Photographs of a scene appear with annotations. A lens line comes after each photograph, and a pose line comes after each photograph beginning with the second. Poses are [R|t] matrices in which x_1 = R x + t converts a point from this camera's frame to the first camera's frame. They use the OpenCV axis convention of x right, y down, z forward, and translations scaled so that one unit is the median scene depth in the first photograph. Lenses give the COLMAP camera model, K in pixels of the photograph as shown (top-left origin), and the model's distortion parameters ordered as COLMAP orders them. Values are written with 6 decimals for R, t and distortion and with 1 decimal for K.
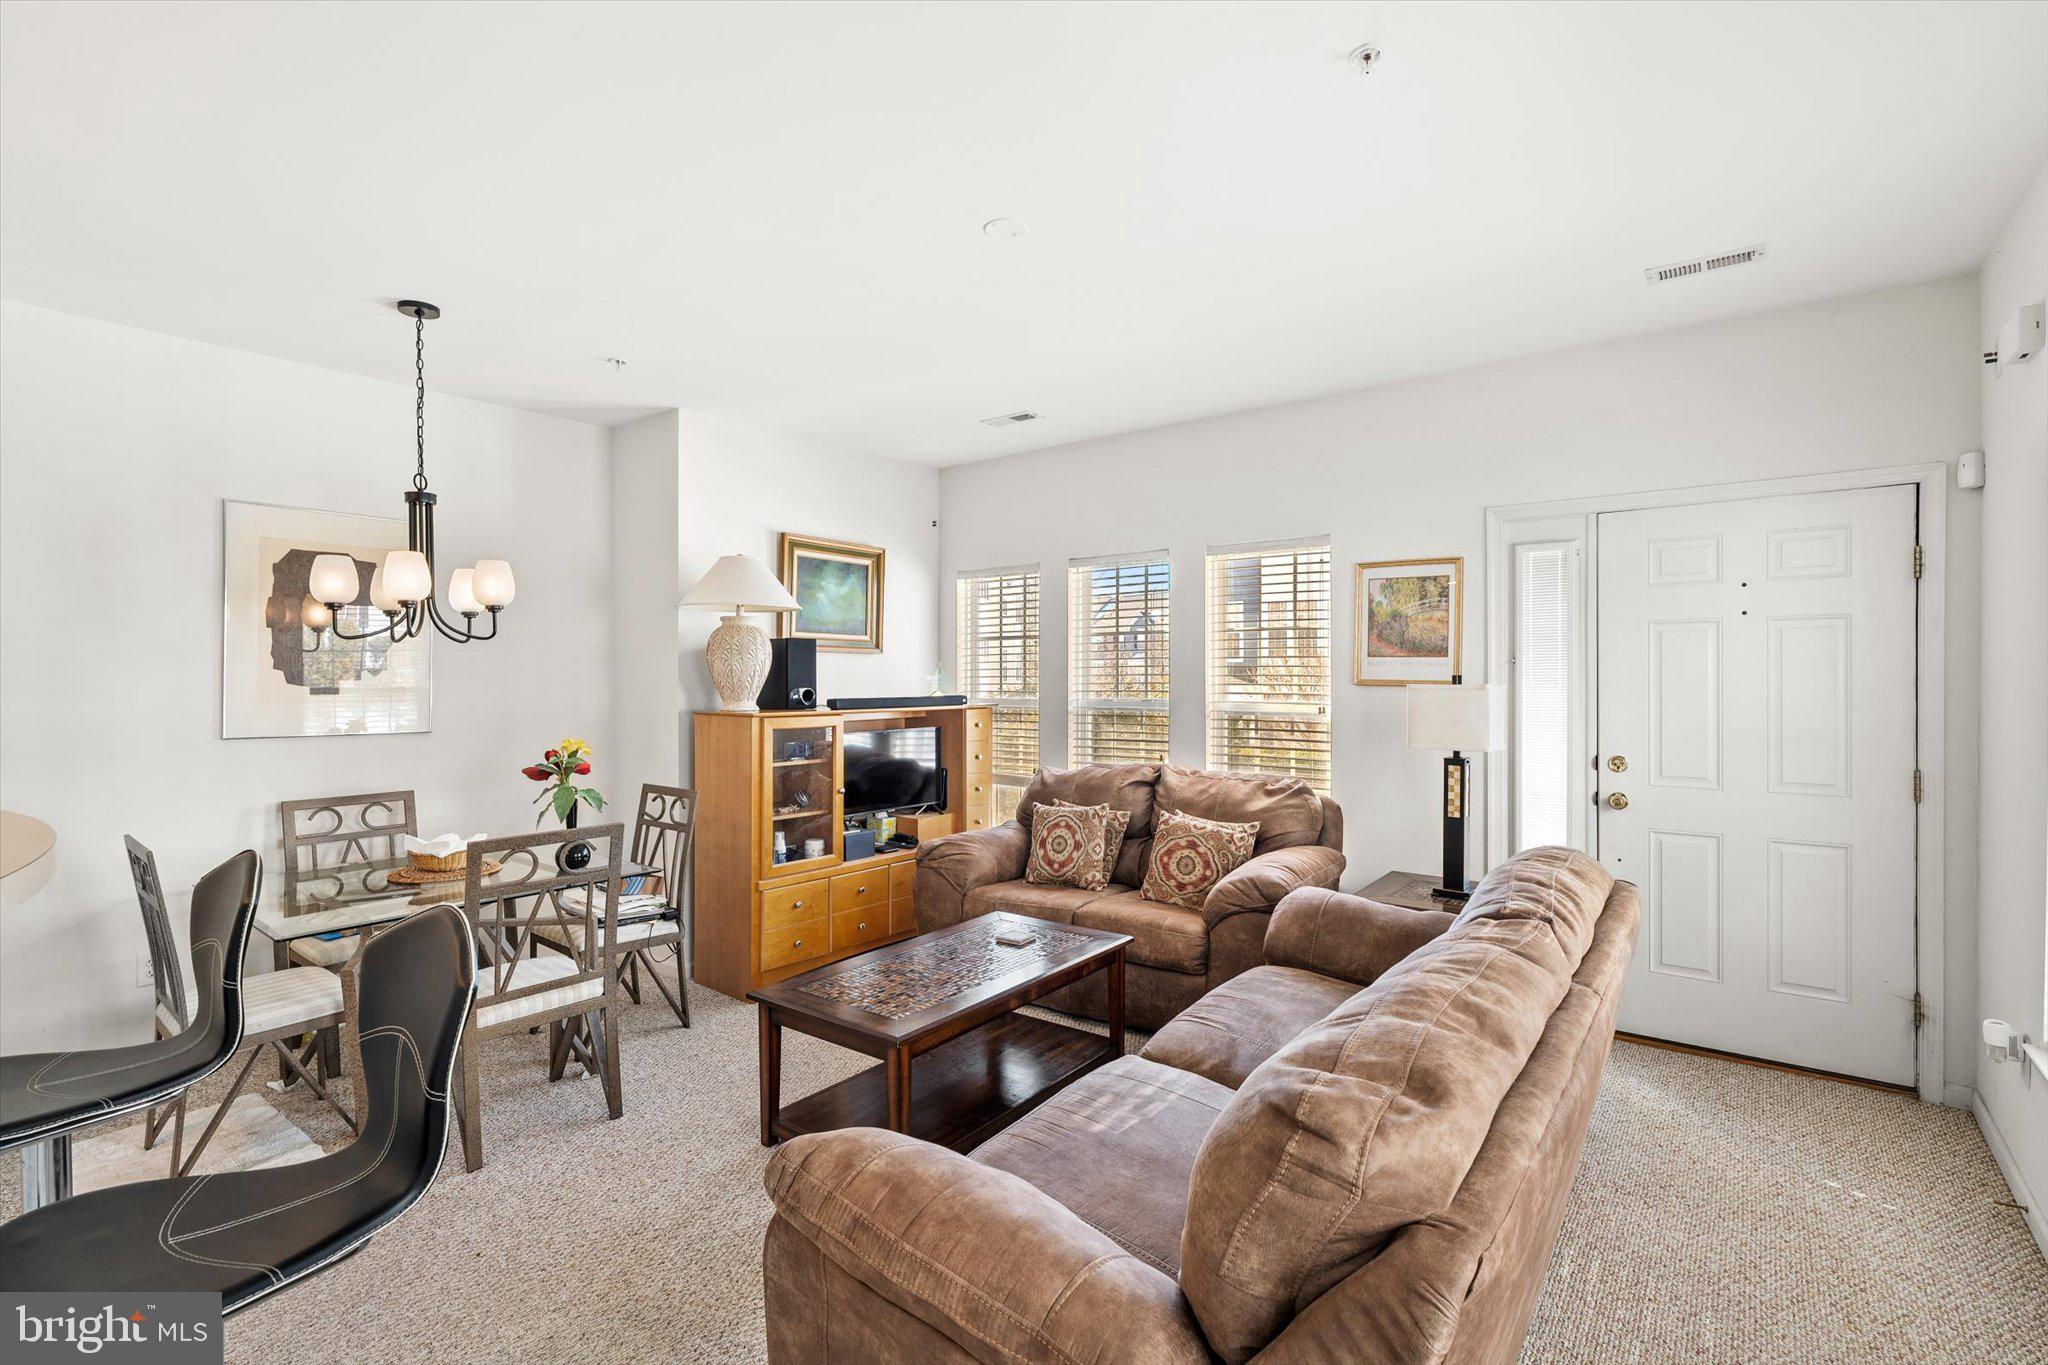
lens RADIAL K [[928.5, 0, 1022.6], [0, 928.5, 659.9], [0, 0, 1]] dist [-0.009814, 0.000217]
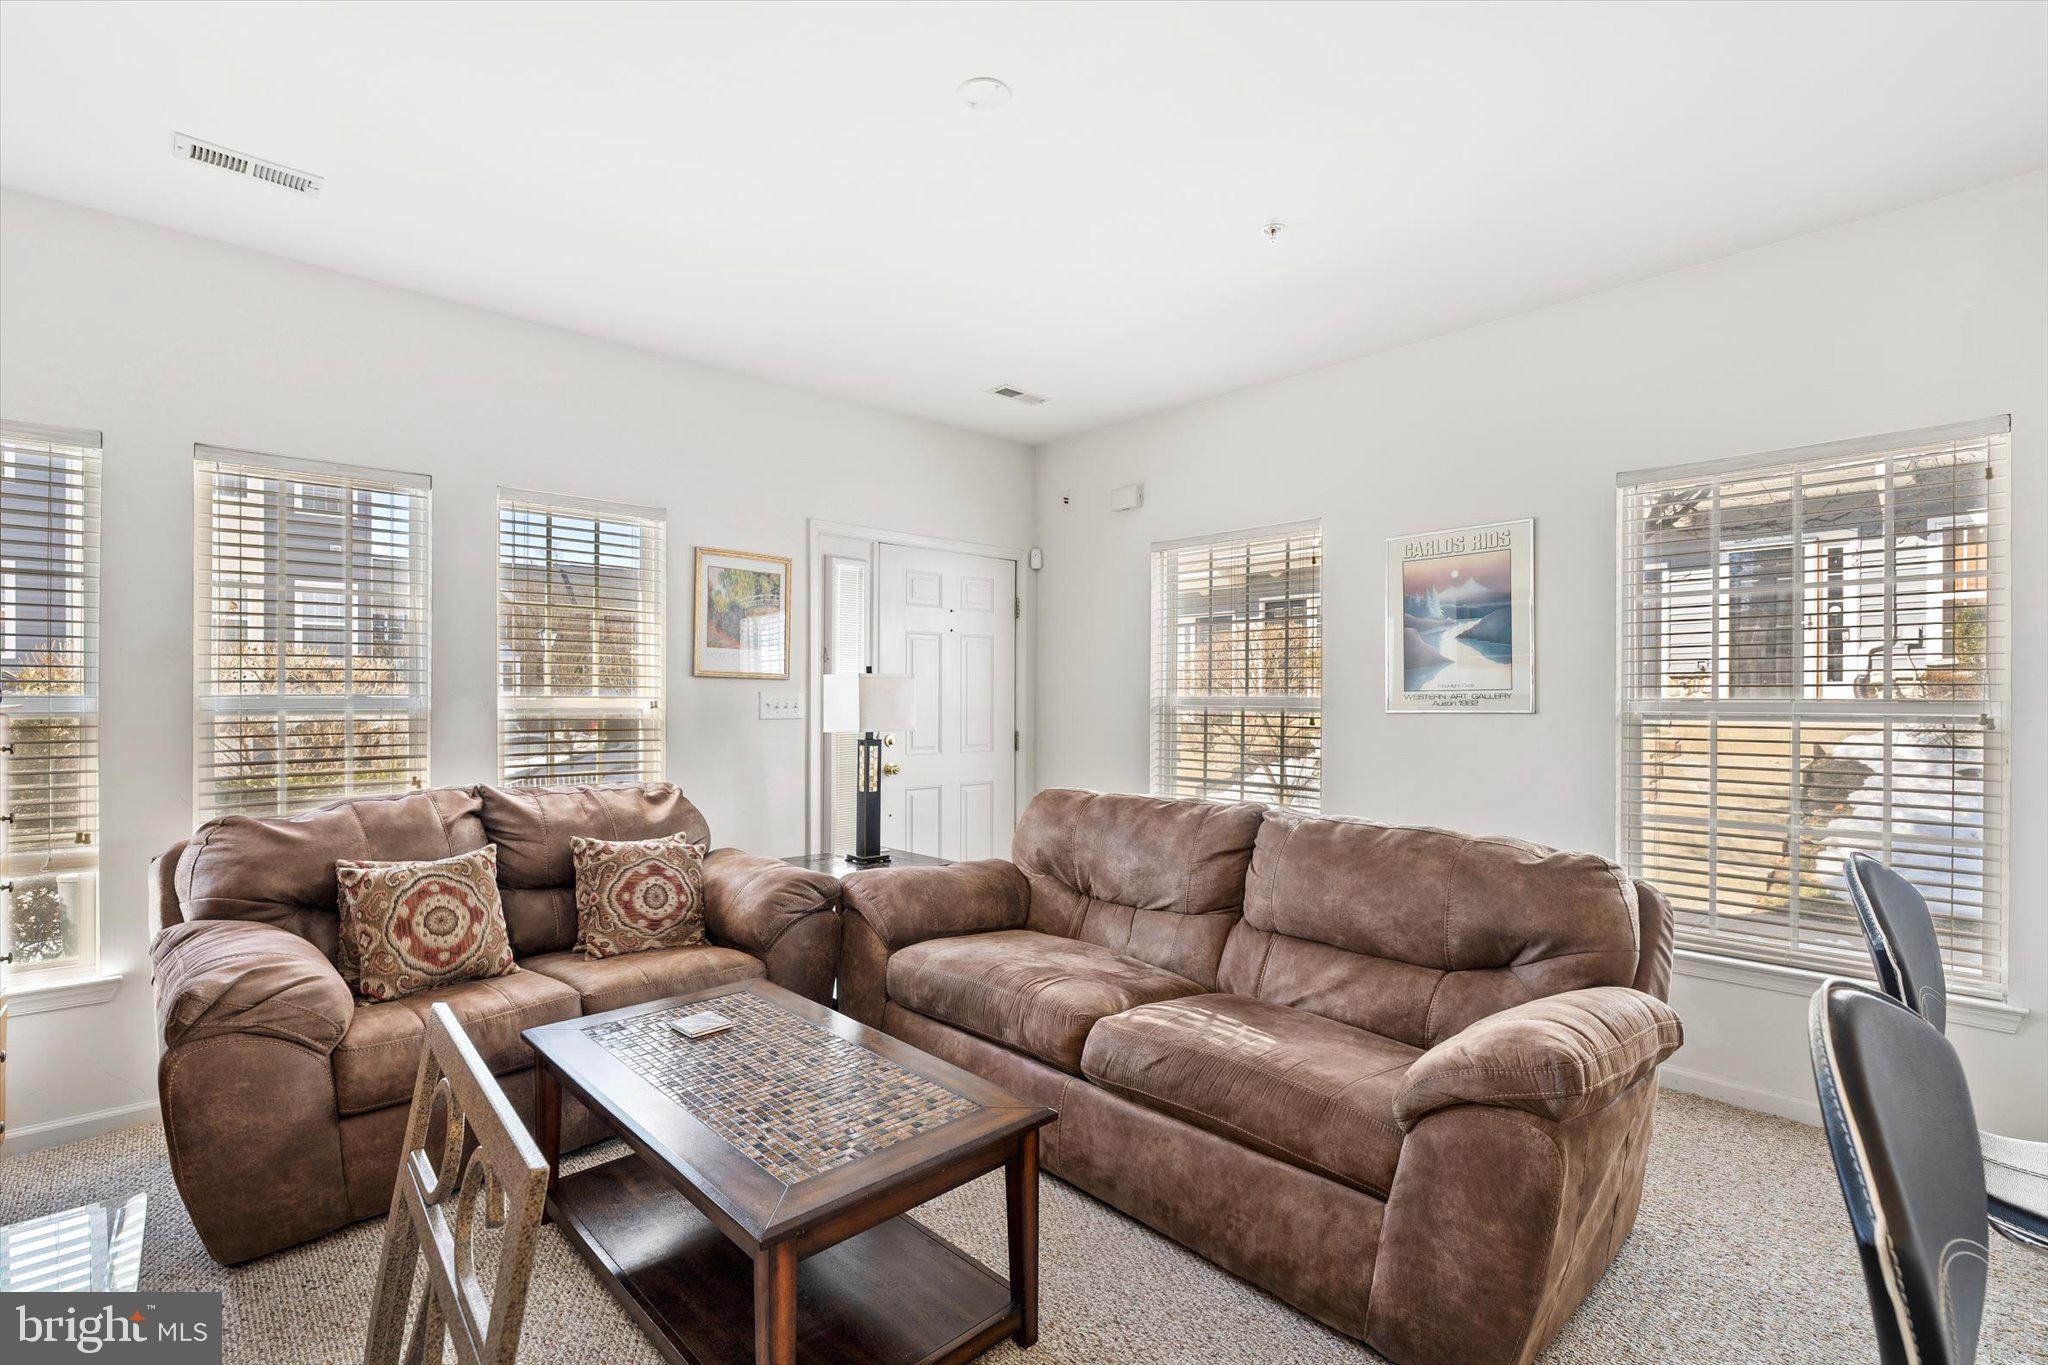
lens RADIAL K [[928.5, 0, 1015.3], [0, 928.5, 685.4], [0, 0, 1]] dist [-0.009814, 0.000217]
pose [[0.169734, 0.018921, 0.985308, -0.542049], [-0.013909, 0.999762, -0.016803, 0.050444], [-0.985392, -0.010853, 0.169957, 0.558812]]
